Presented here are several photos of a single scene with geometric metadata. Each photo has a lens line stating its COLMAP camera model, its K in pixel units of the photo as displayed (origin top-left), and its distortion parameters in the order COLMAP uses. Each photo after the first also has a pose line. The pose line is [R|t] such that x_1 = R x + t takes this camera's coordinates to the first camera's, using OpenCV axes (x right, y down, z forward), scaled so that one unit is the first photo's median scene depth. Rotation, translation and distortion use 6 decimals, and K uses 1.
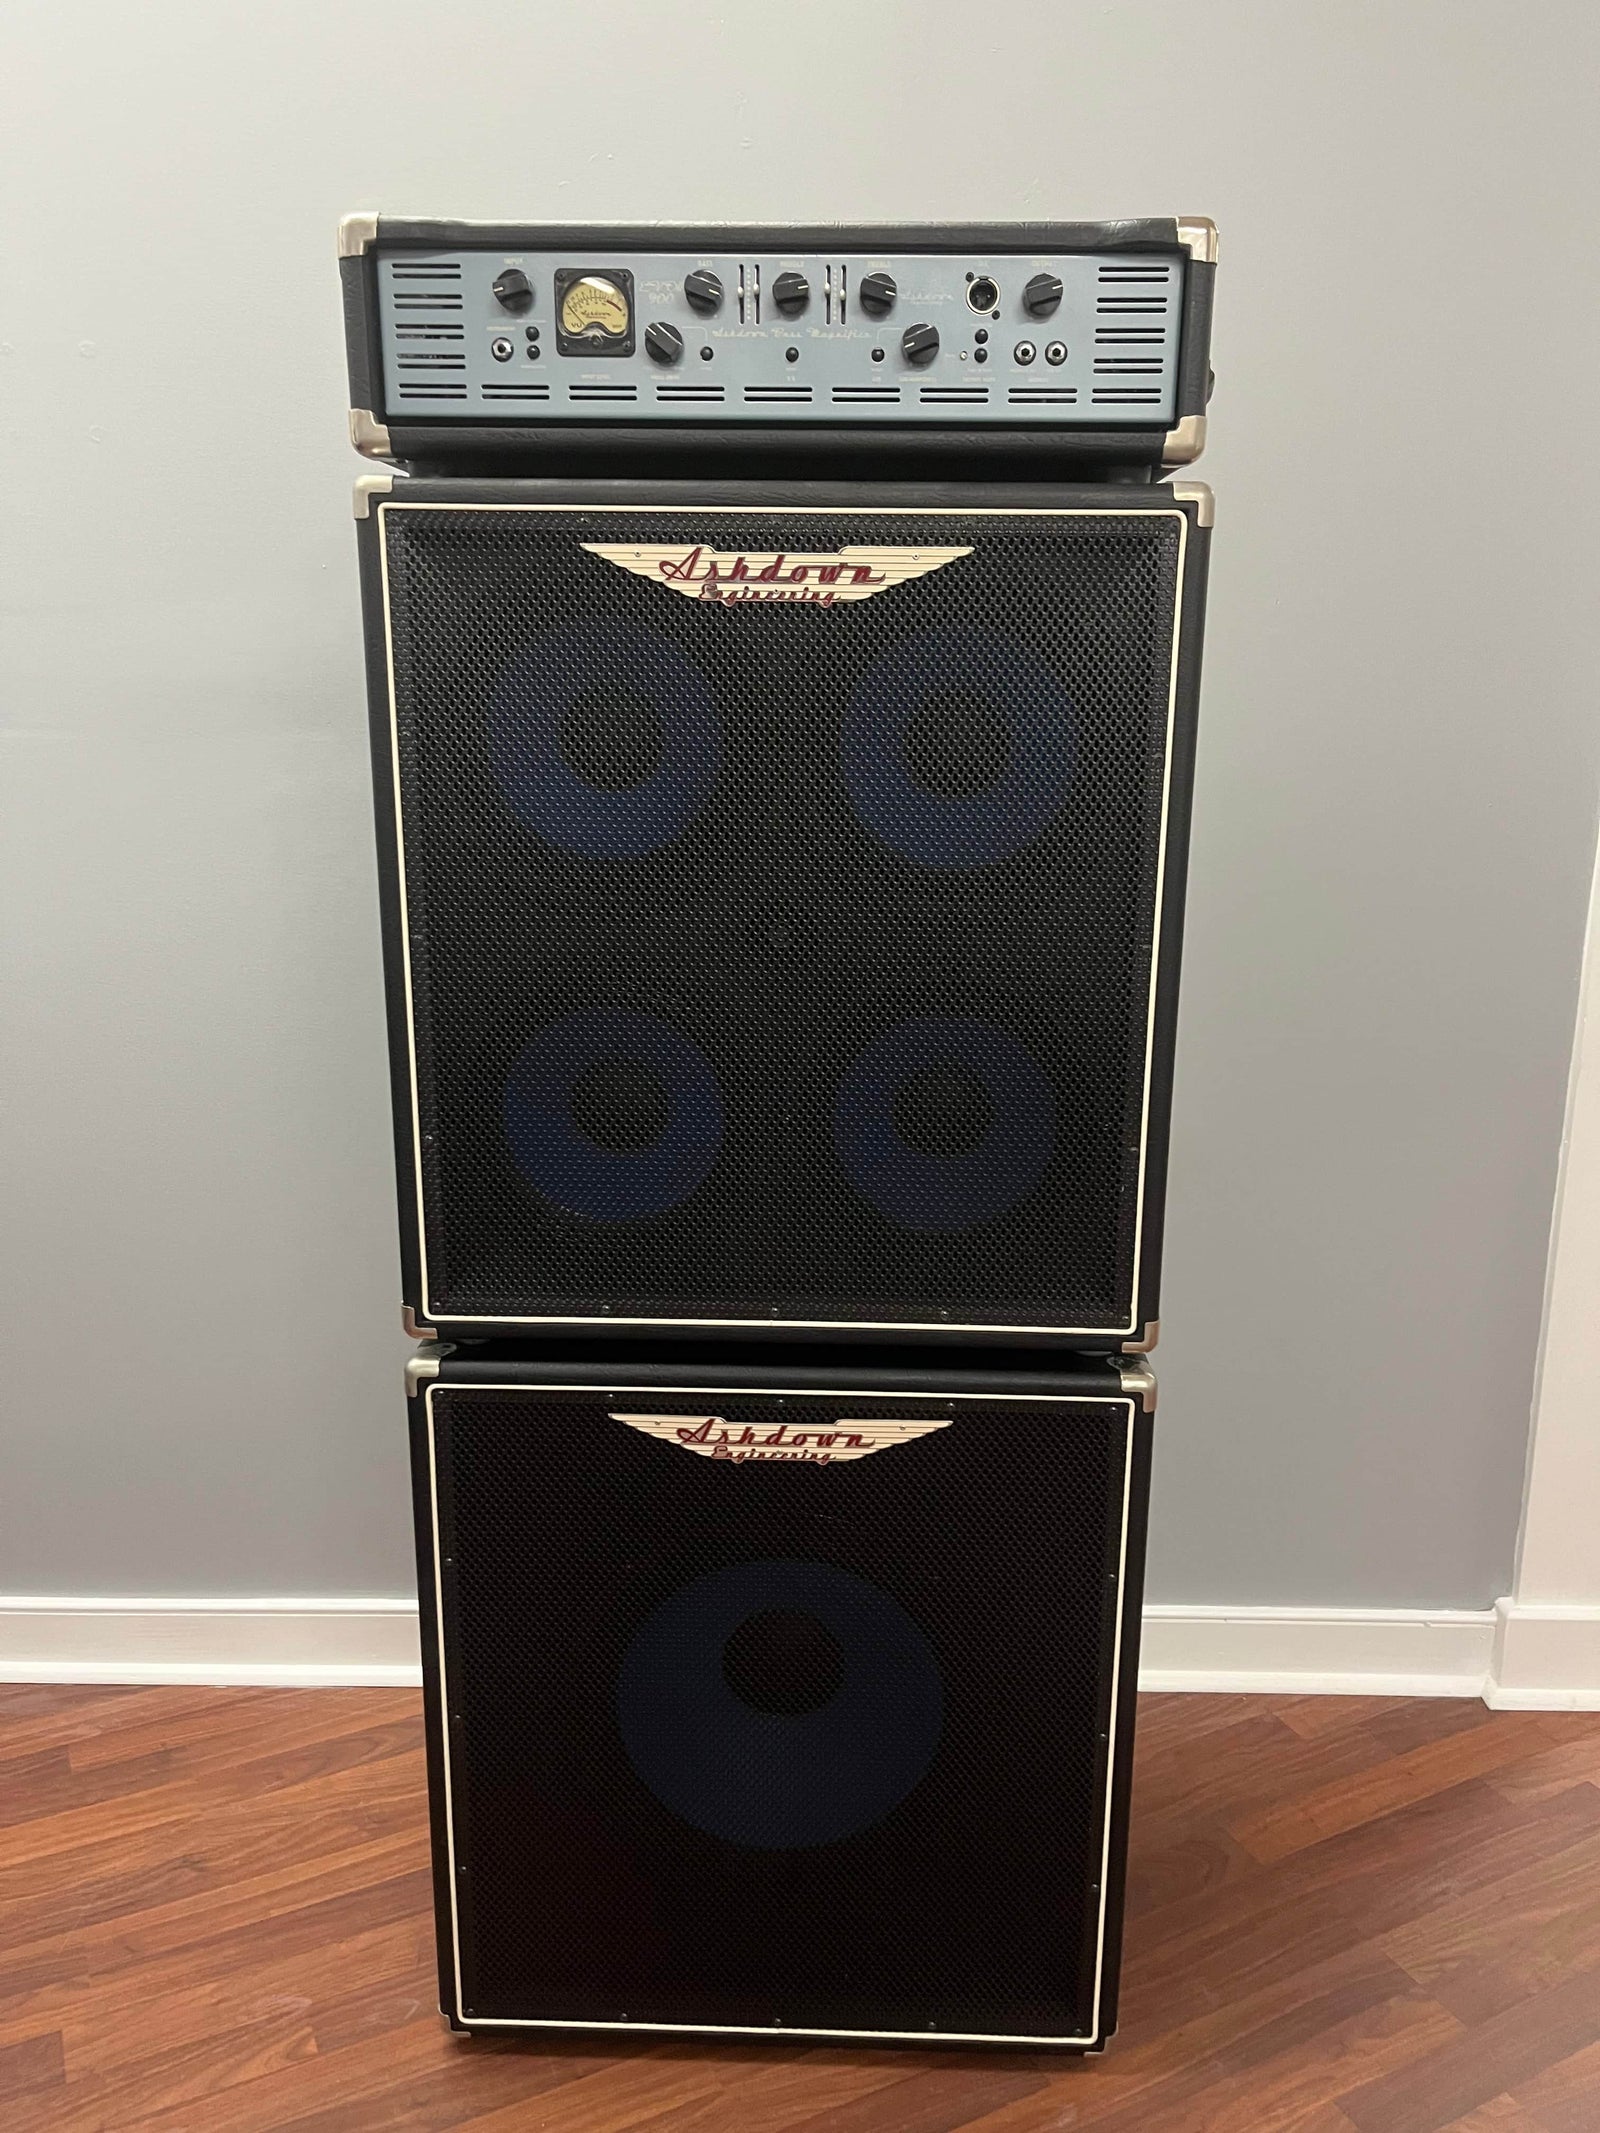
lens RADIAL K [[1604.0, 0, 807.8], [0, 1604.0, 1070.1], [0, 0, 1]] dist [0.002186, -0.011026]
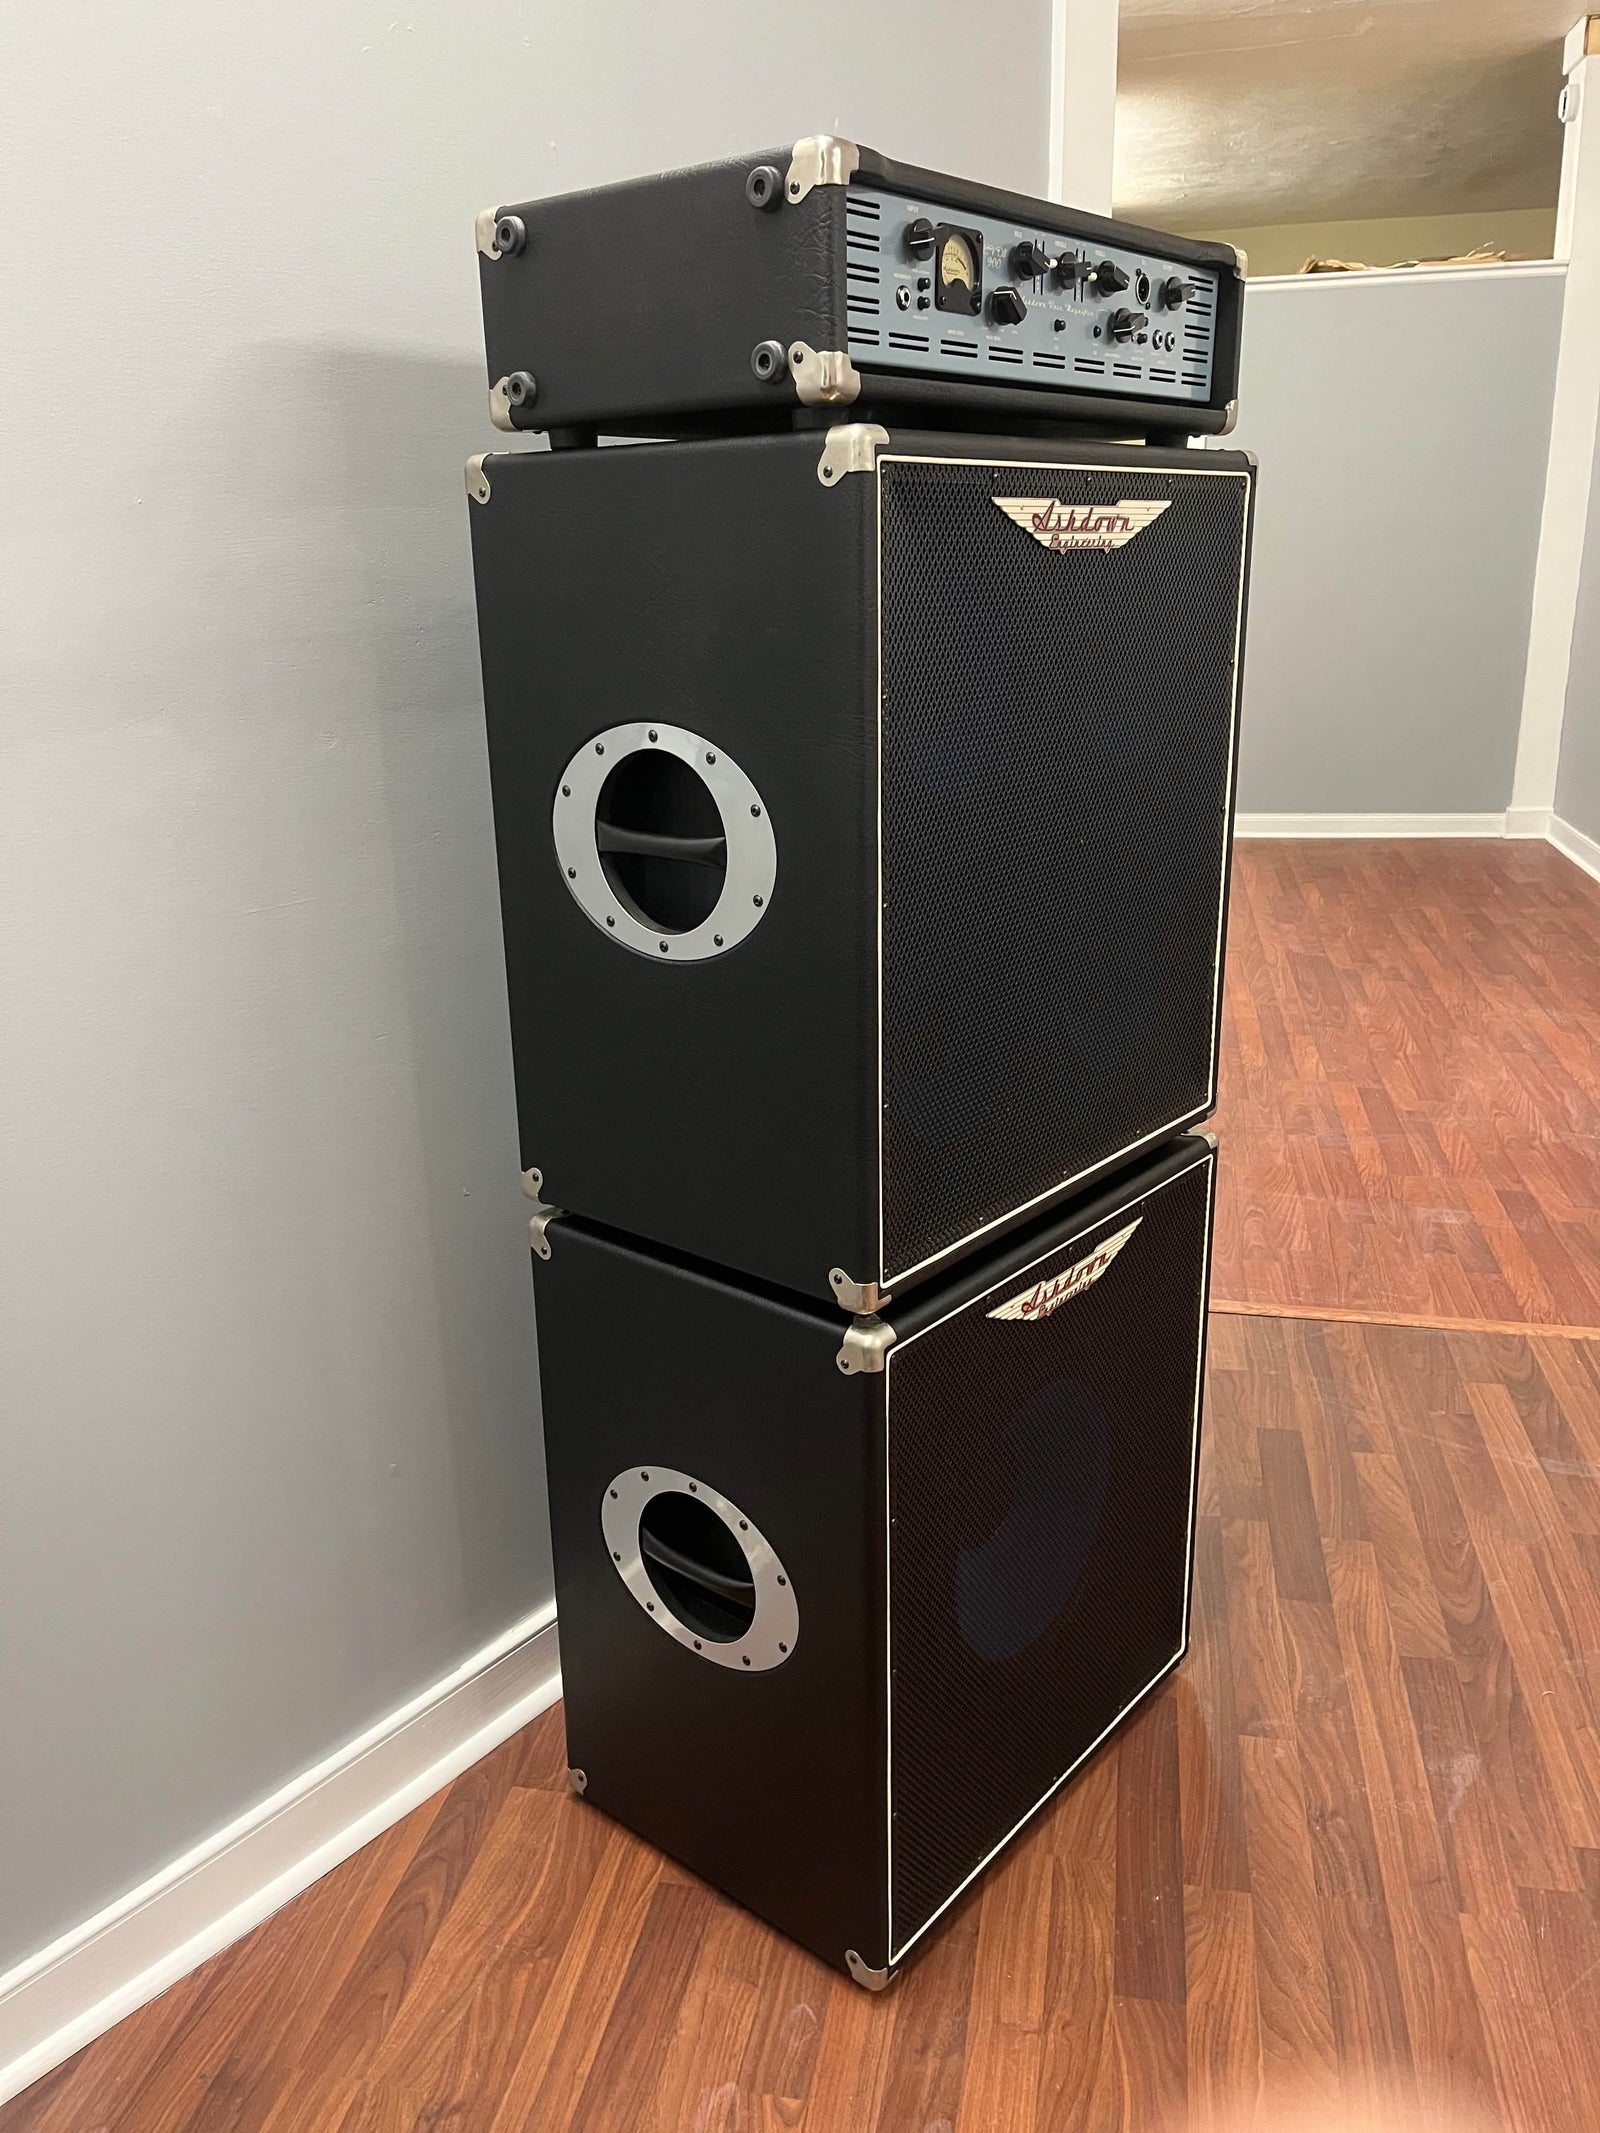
lens RADIAL K [[1604.0, 0, 808.9], [0, 1604.0, 1061.9], [0, 0, 1]] dist [0.002186, -0.011026]
pose [[0.633501, -0.256748, 0.729902, -1.070709], [0.217984, 0.964353, 0.150023, -0.155721], [-0.742401, 0.064067, 0.666886, 0.413462]]
